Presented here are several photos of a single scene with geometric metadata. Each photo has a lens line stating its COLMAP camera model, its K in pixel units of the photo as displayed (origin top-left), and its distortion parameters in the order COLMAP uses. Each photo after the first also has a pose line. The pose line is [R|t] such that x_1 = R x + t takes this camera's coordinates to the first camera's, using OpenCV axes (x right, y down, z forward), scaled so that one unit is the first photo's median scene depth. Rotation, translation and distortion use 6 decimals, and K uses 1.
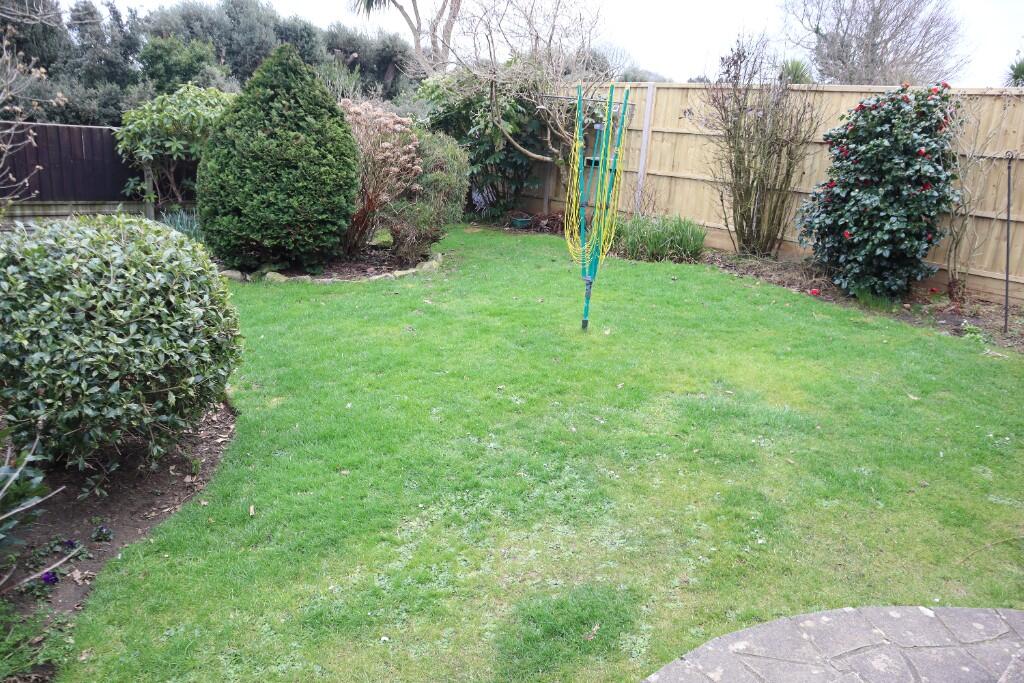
lens RADIAL K [[709.9, 0, 512.0], [0, 709.9, 341.5], [0, 0, 1]] dist [-0.104528, 0.058390]
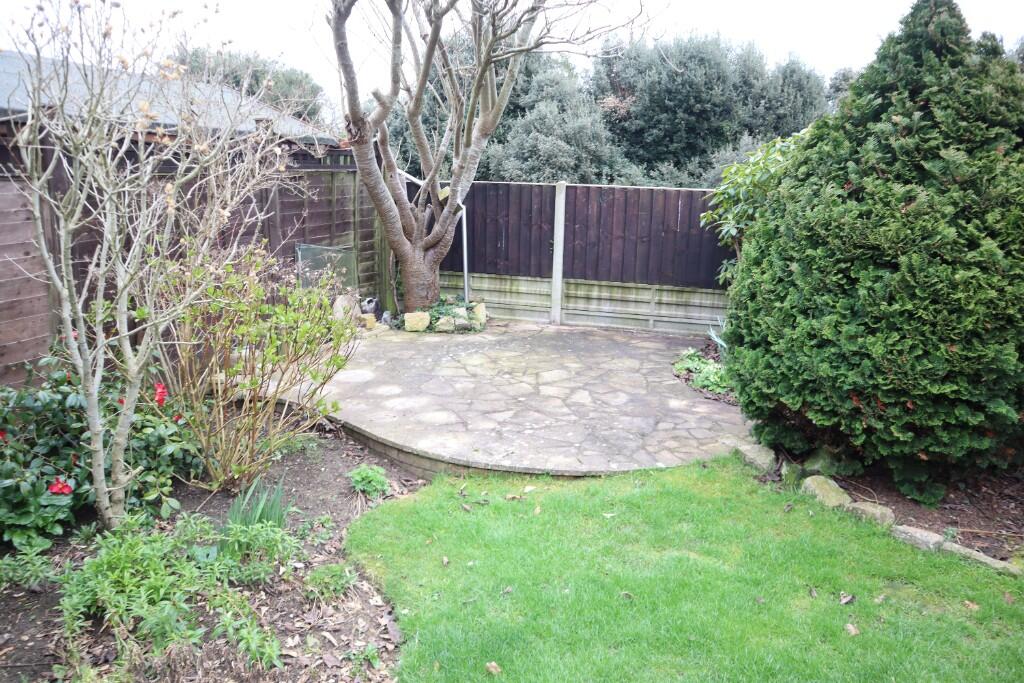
lens RADIAL K [[709.9, 0, 512.0], [0, 709.9, 341.5], [0, 0, 1]] dist [-0.104528, 0.058390]
pose [[0.528692, 0.135194, -0.837978, -0.072422], [-0.220394, 0.975239, 0.018290, -0.159169], [0.819702, 0.175016, 0.545397, 0.581906]]
